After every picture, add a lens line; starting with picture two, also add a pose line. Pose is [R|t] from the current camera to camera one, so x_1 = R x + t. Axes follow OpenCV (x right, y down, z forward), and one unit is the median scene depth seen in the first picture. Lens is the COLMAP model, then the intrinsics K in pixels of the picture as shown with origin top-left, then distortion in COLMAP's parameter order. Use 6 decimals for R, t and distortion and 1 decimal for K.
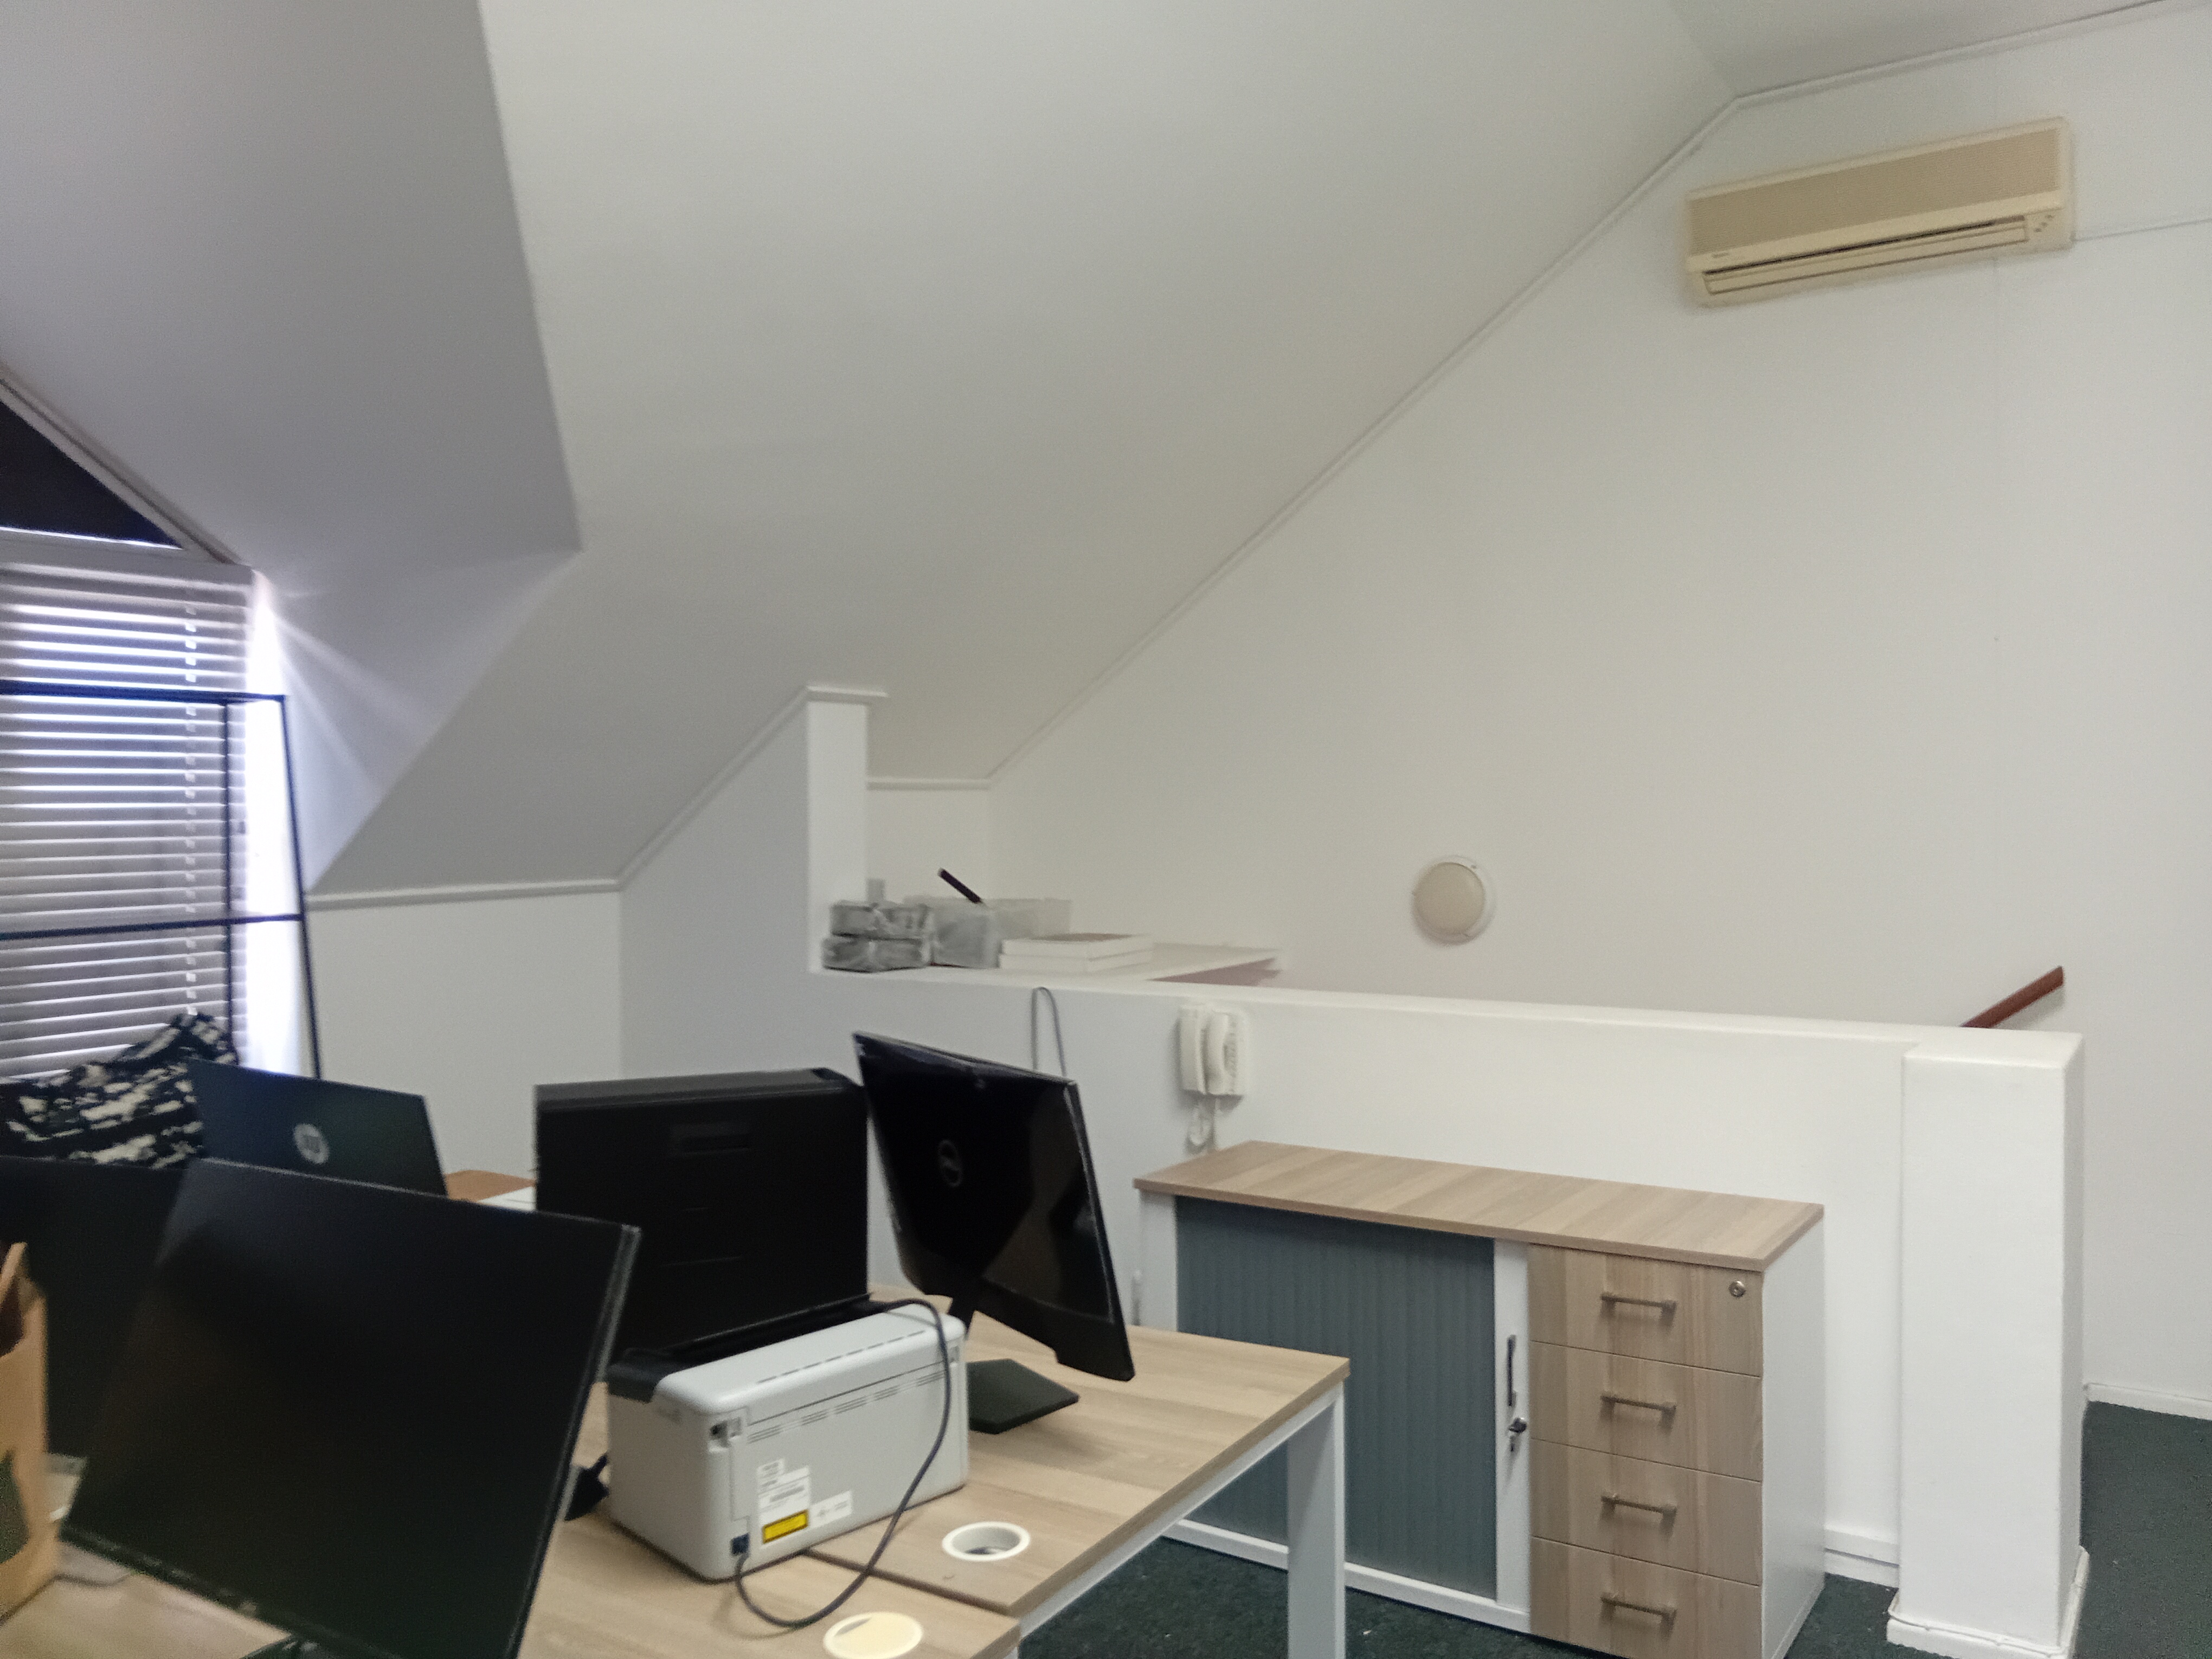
lens RADIAL K [[1718.0, 0, 1112.6], [0, 1718.0, 807.0], [0, 0, 1]] dist [0.076097, -0.190638]
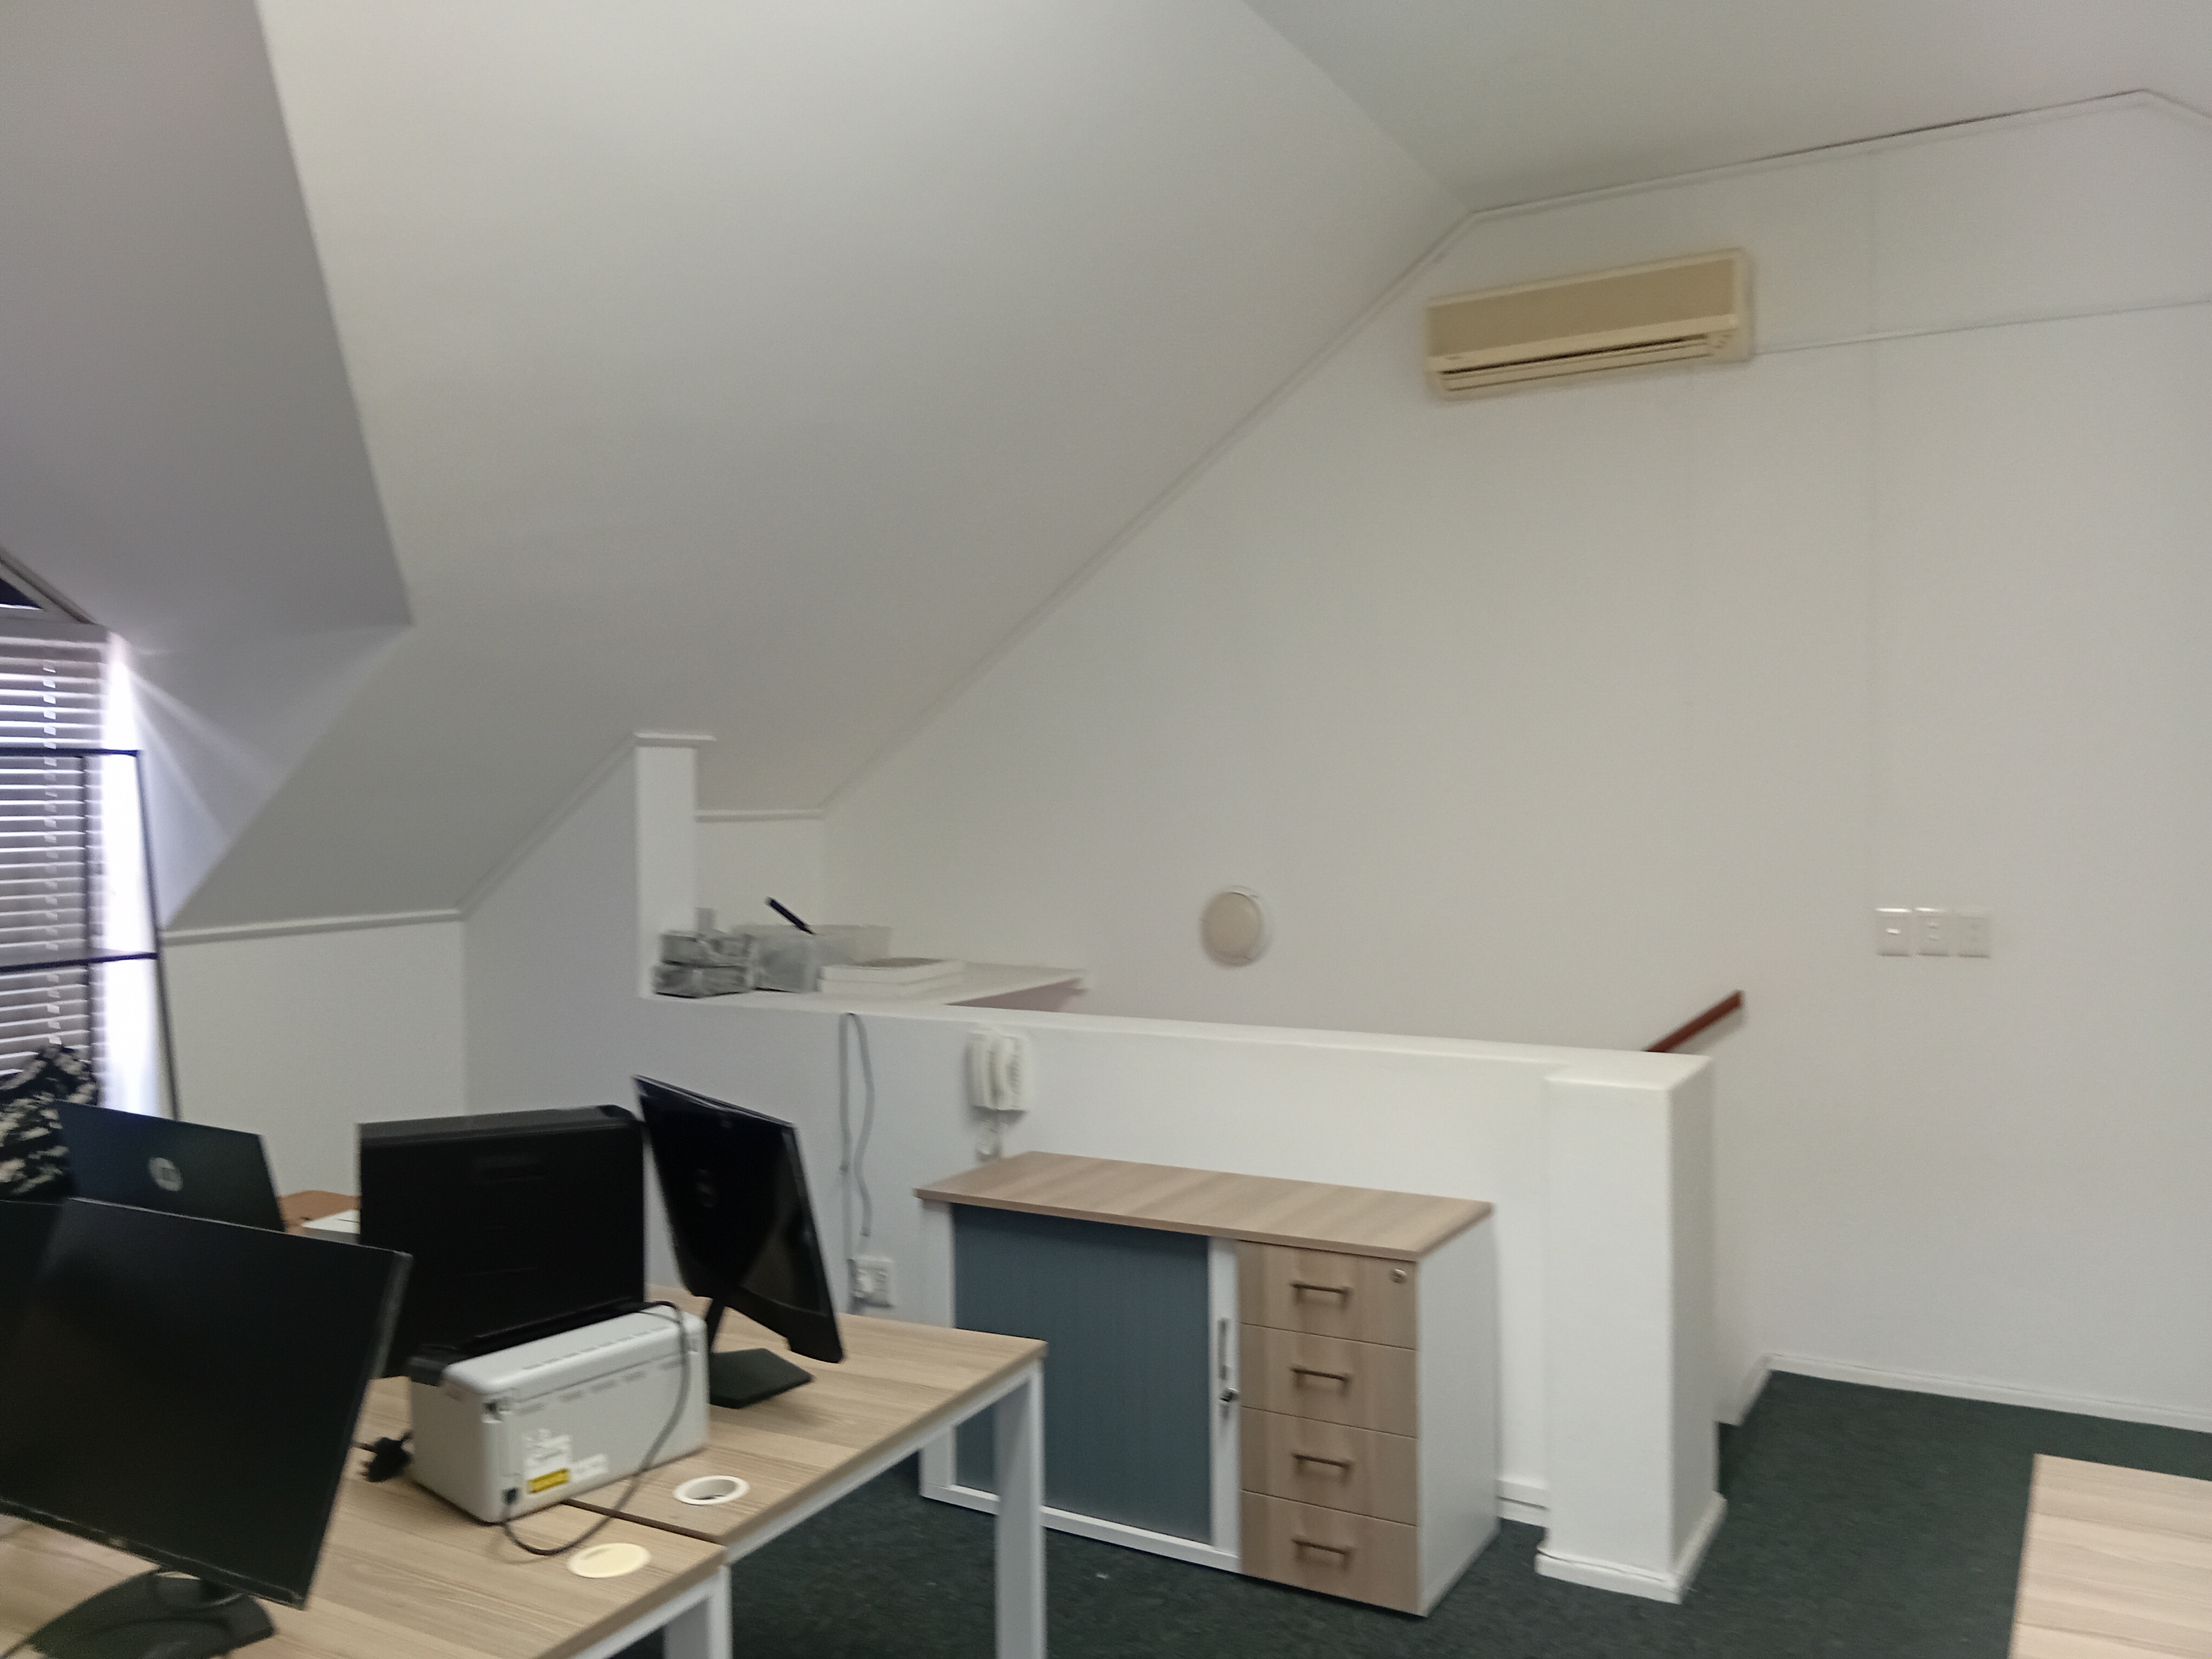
lens RADIAL K [[1716.2, 0, 1106.0], [0, 1716.2, 829.5], [0, 0, 1]] dist [0.053644, -0.148408]
pose [[0.997923, -0.001564, 0.064405, 0.064715], [0.000489, 0.999860, 0.016707, -0.038624], [-0.064422, -0.016640, 0.997784, -0.130313]]
